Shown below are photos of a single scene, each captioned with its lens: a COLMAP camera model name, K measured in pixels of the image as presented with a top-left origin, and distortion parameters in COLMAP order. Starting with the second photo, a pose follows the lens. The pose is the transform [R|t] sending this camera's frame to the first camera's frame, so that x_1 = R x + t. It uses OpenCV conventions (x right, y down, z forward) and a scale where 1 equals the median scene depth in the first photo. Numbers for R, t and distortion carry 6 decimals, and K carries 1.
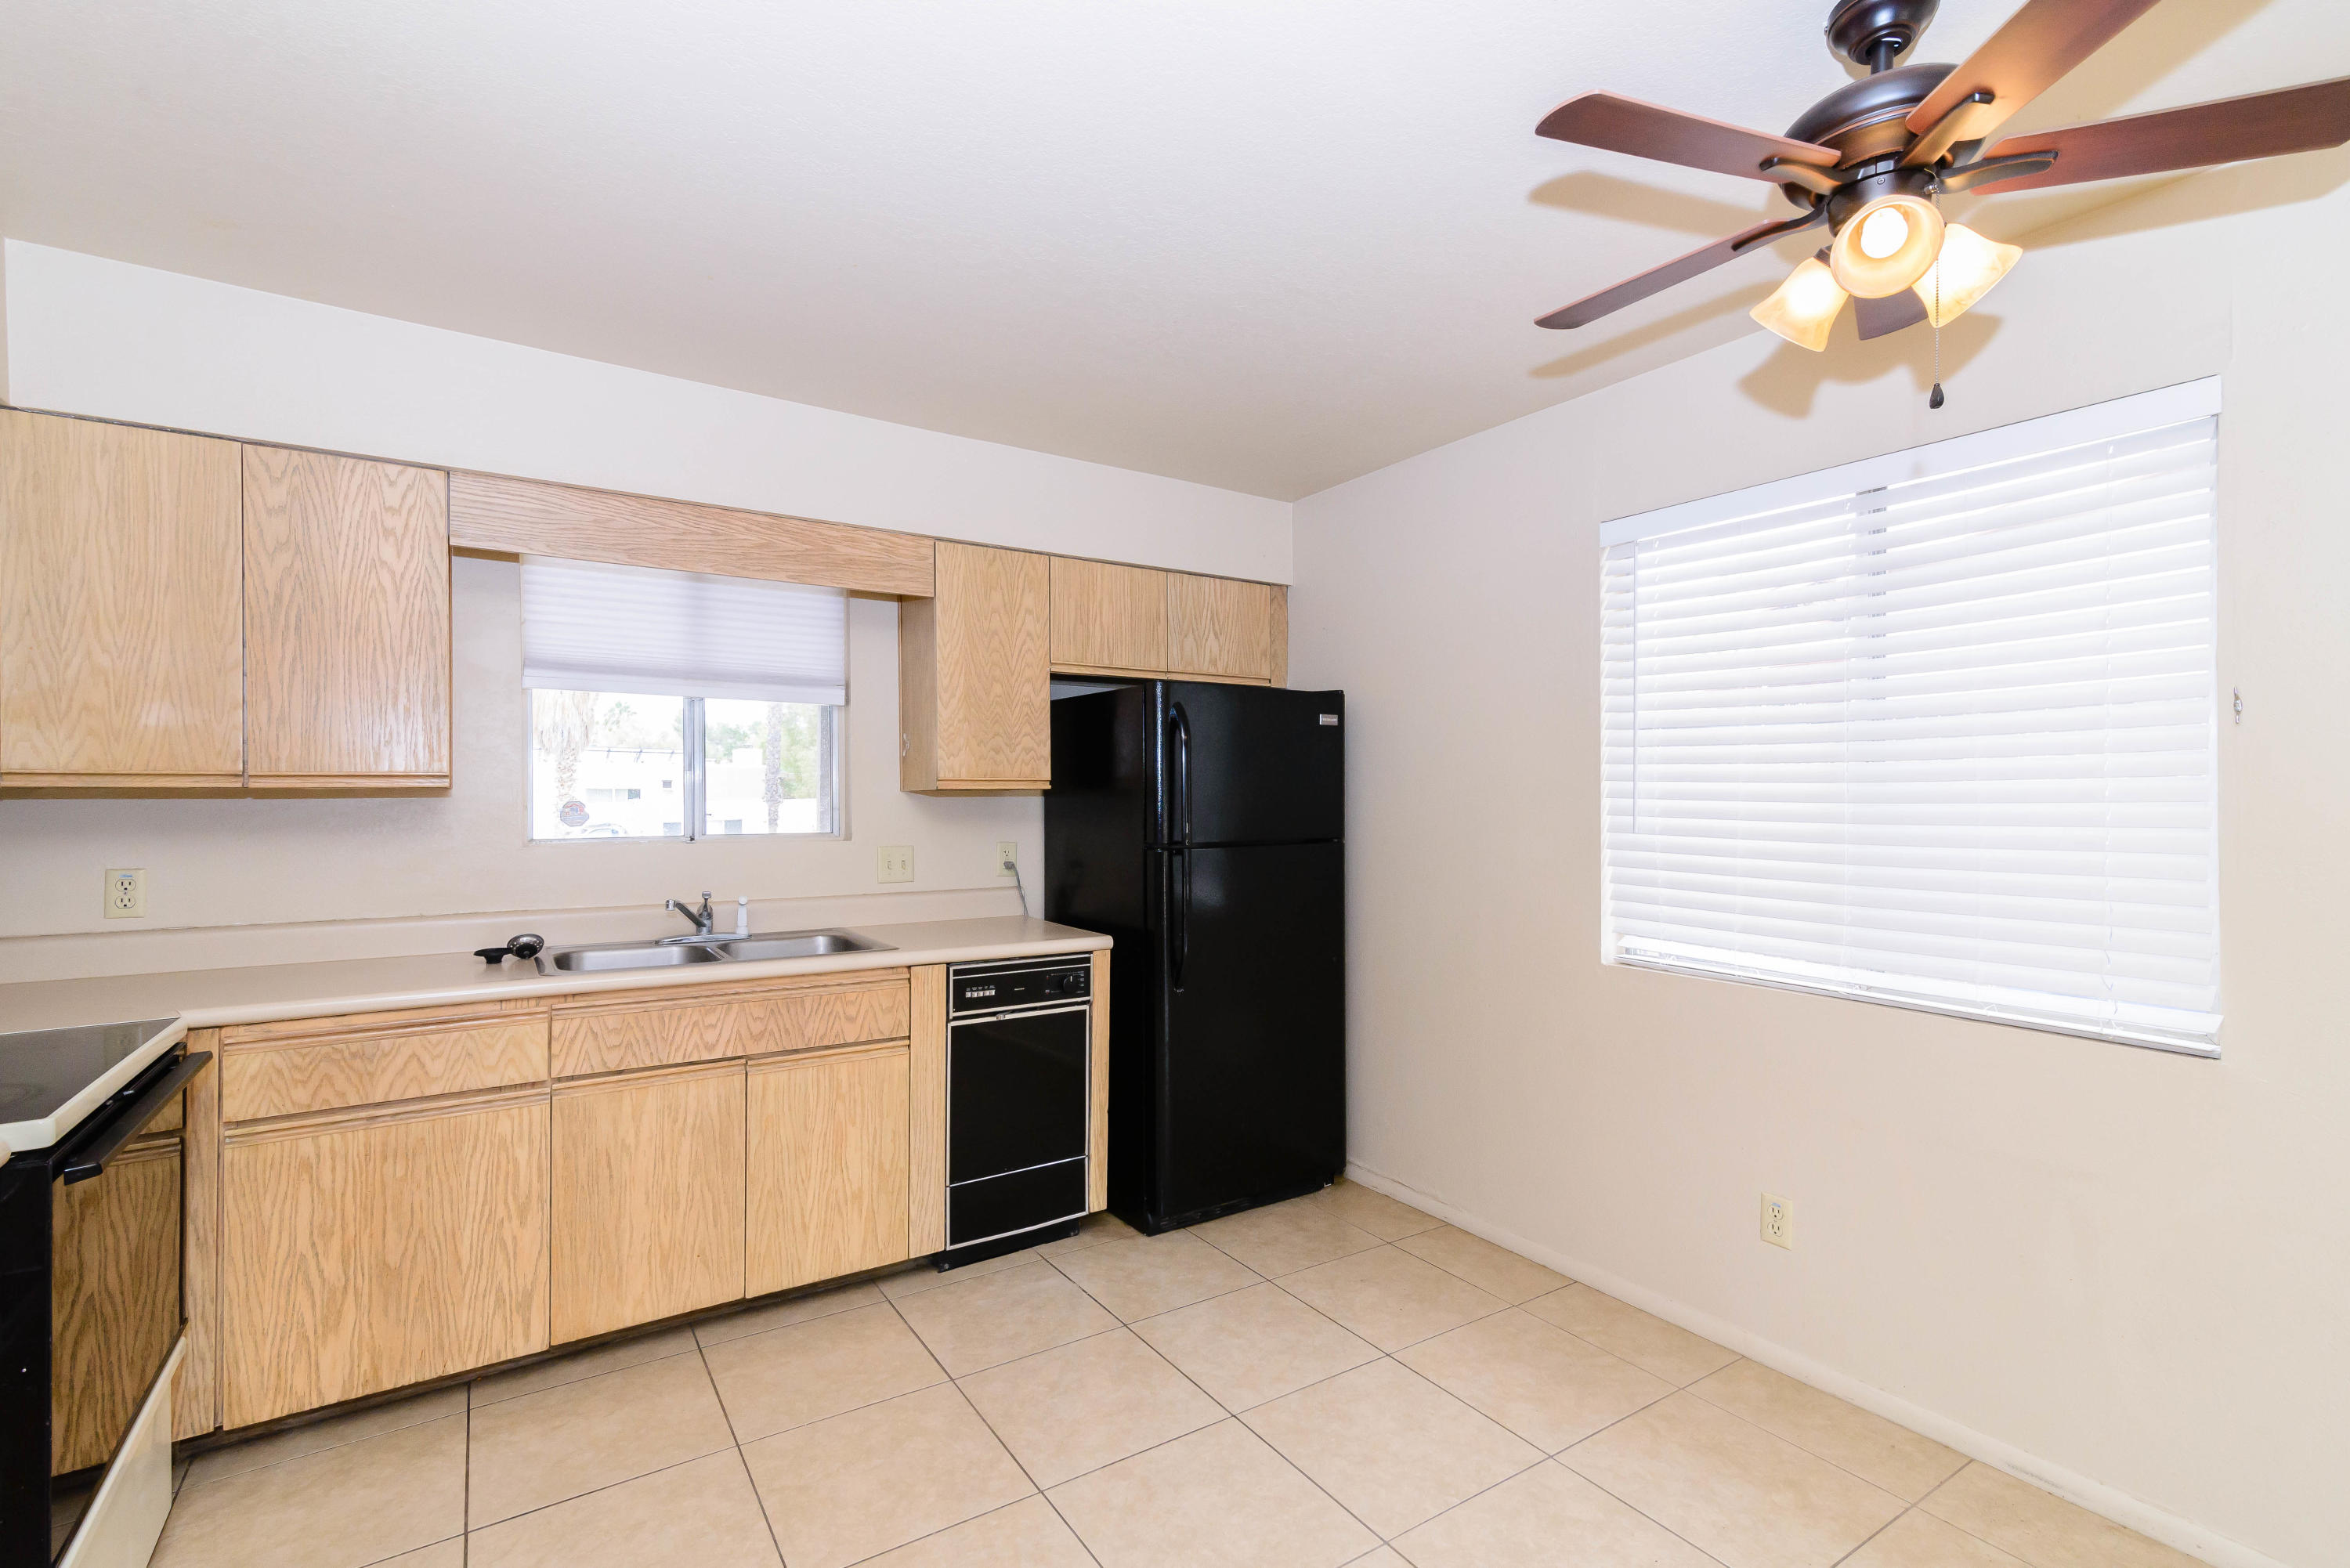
lens RADIAL K [[1063.8, 0, 1159.0], [0, 1063.8, 791.4], [0, 0, 1]] dist [0.013637, -0.000032]
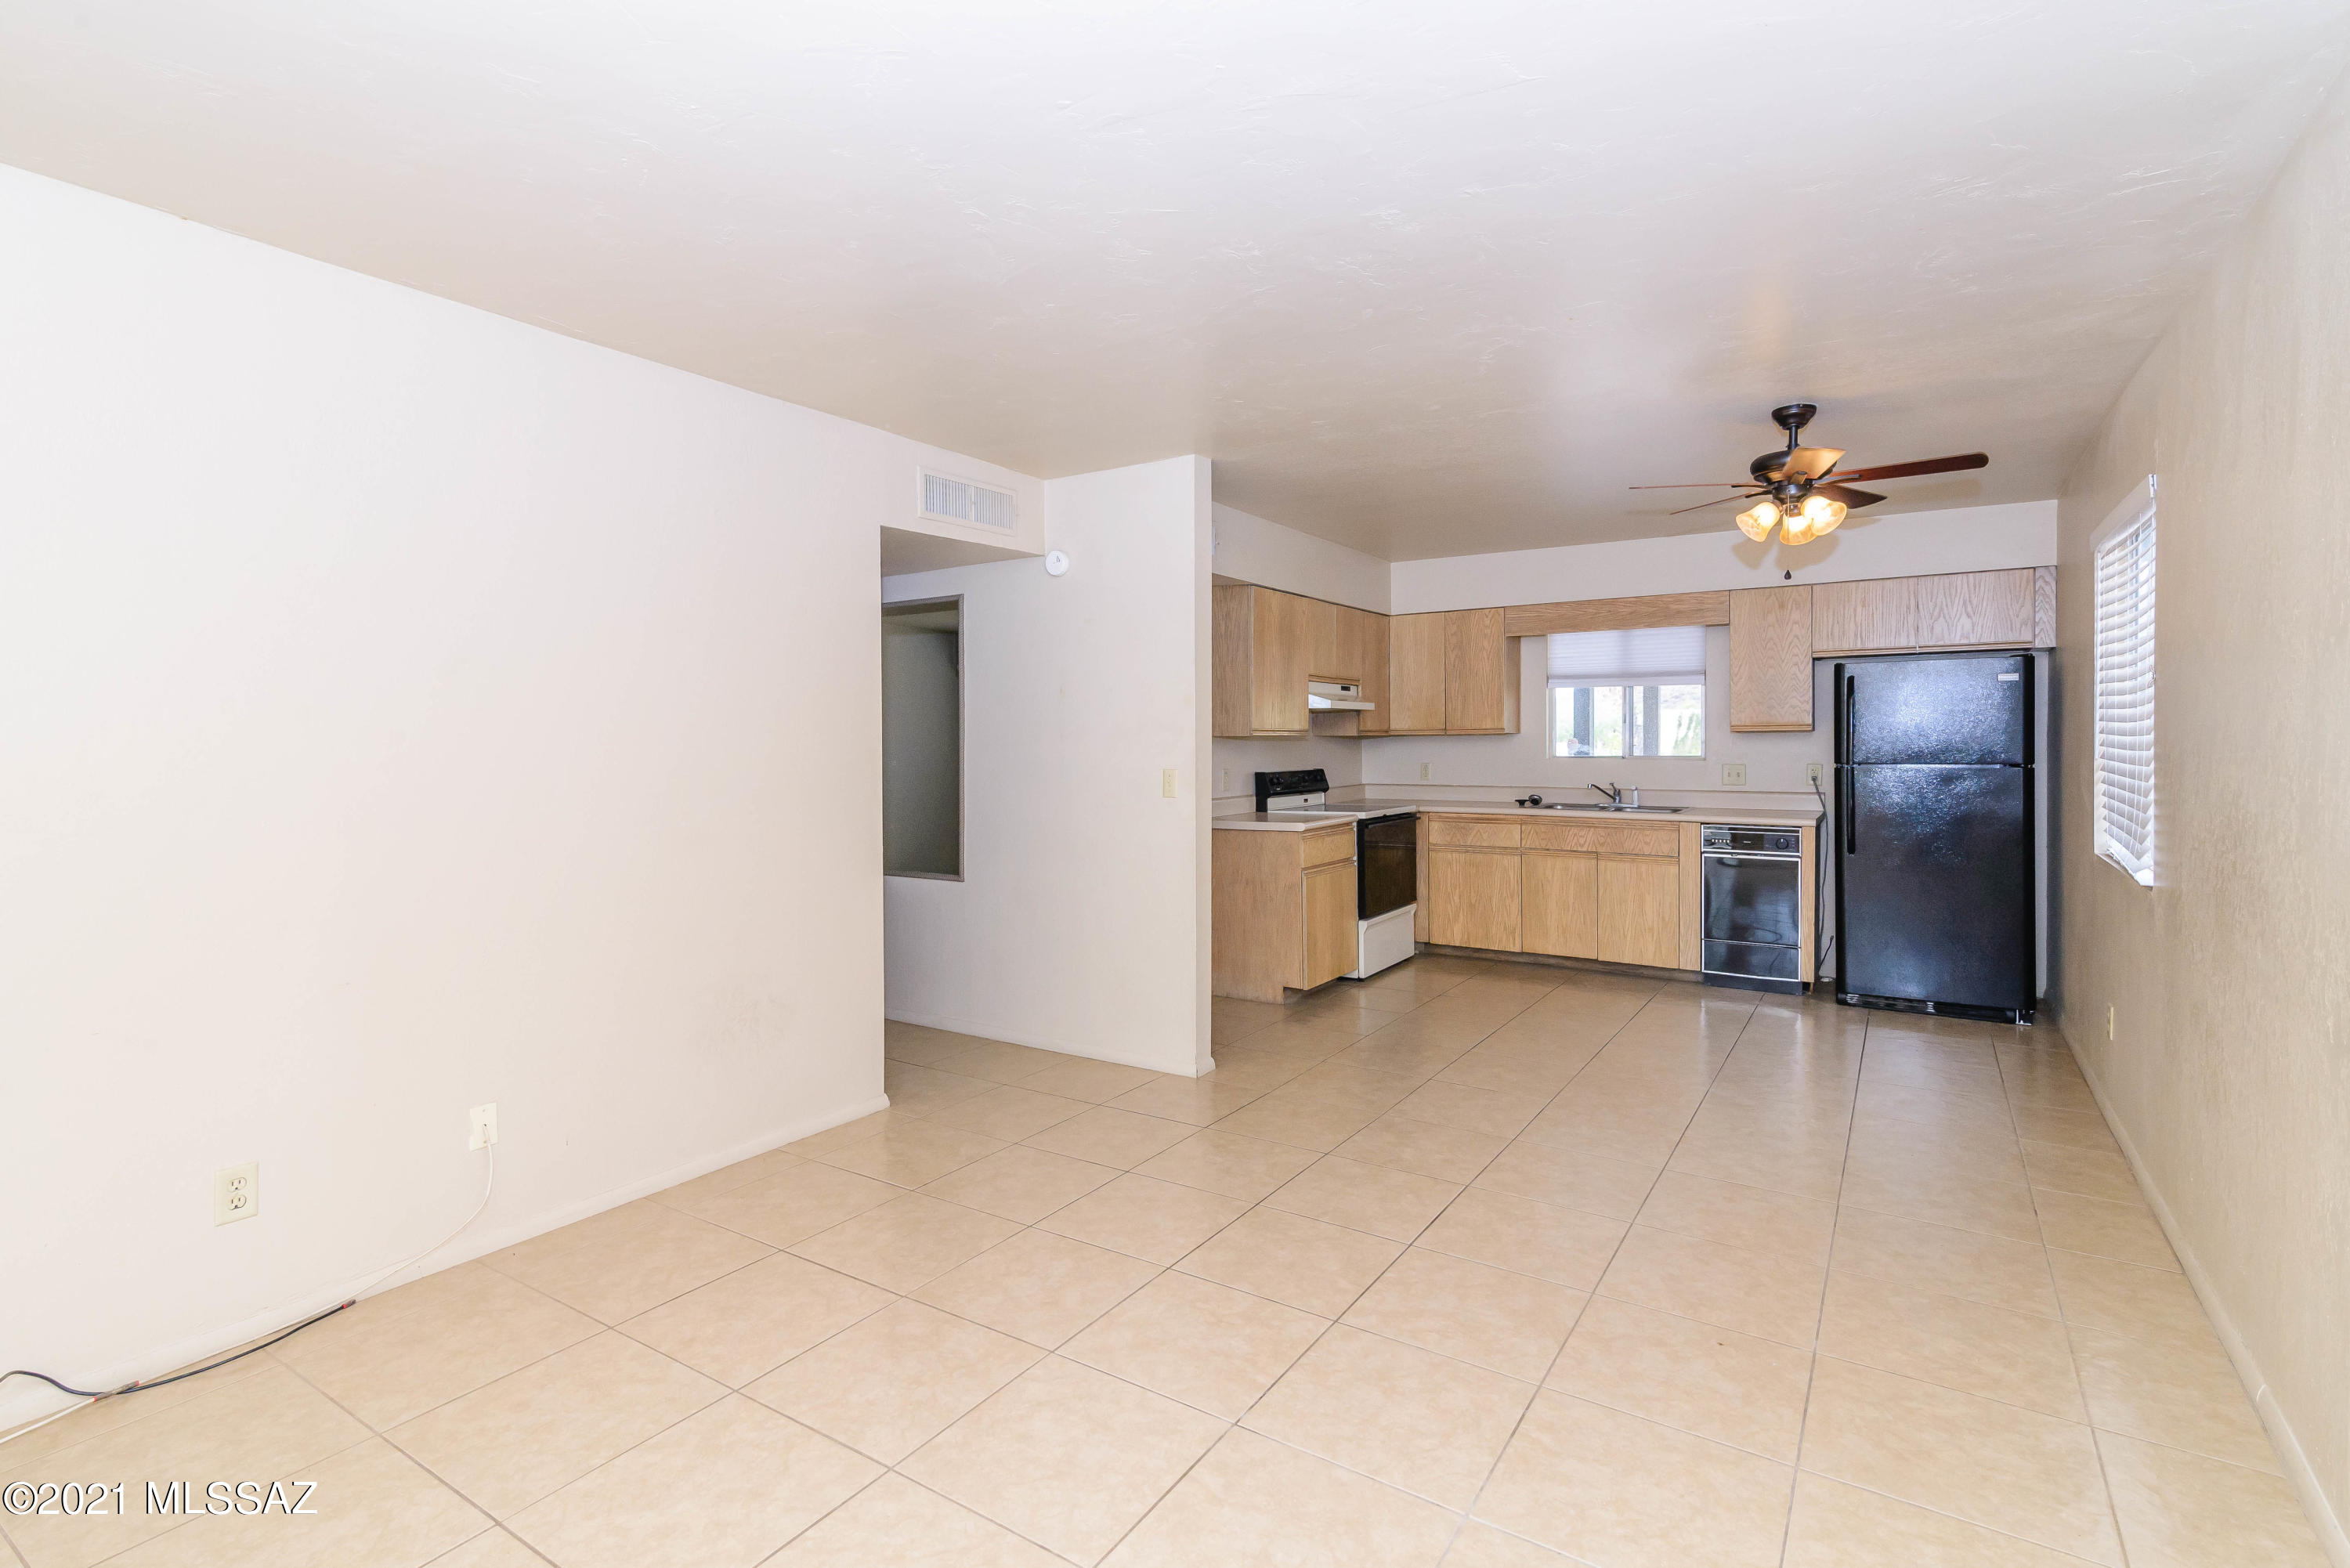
lens RADIAL K [[1063.8, 0, 1193.7], [0, 1063.8, 746.5], [0, 0, 1]] dist [0.013637, -0.000032]
pose [[0.390293, 0.001536, -0.920690, 1.268255], [0.009665, 0.999937, 0.005766, 0.005401], [0.920640, -0.011149, 0.390253, -0.611590]]
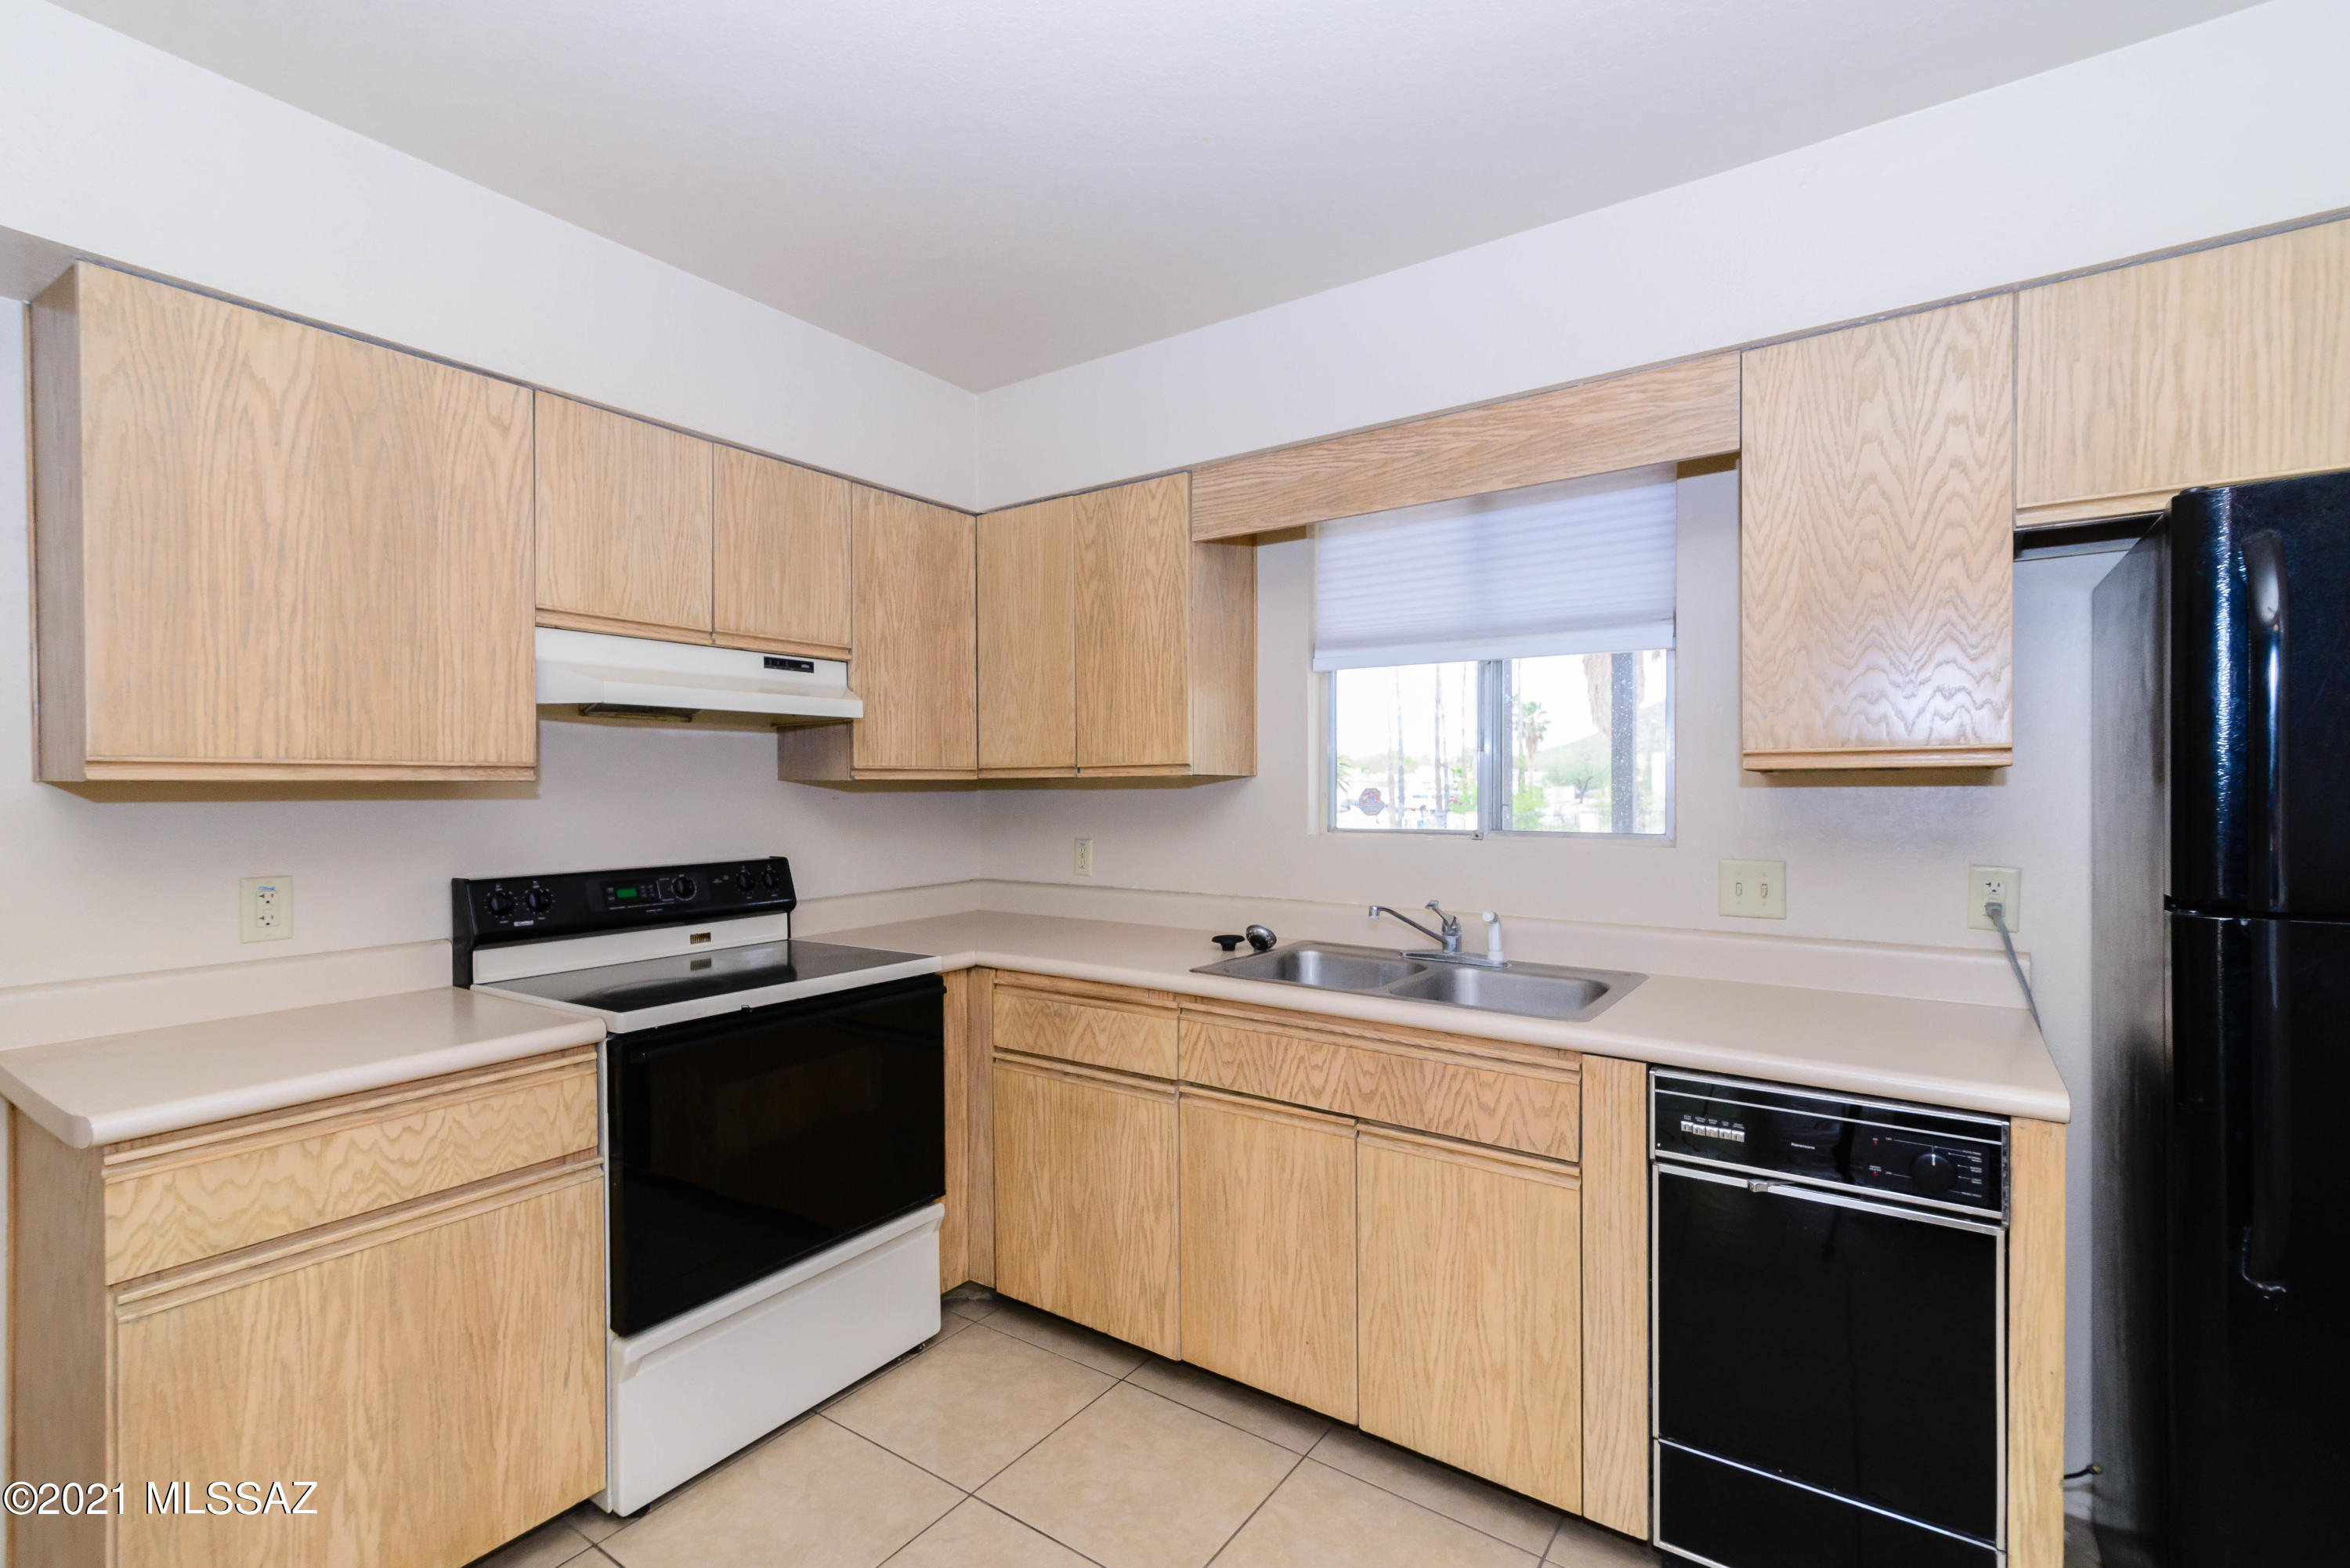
lens RADIAL K [[1063.8, 0, 1166.9], [0, 1063.8, 791.1], [0, 0, 1]] dist [0.013637, -0.000032]
pose [[0.365438, 0.004040, -0.930827, 0.270367], [0.008519, 0.999934, 0.007684, 0.003054], [0.930797, -0.010738, 0.365380, 0.560601]]
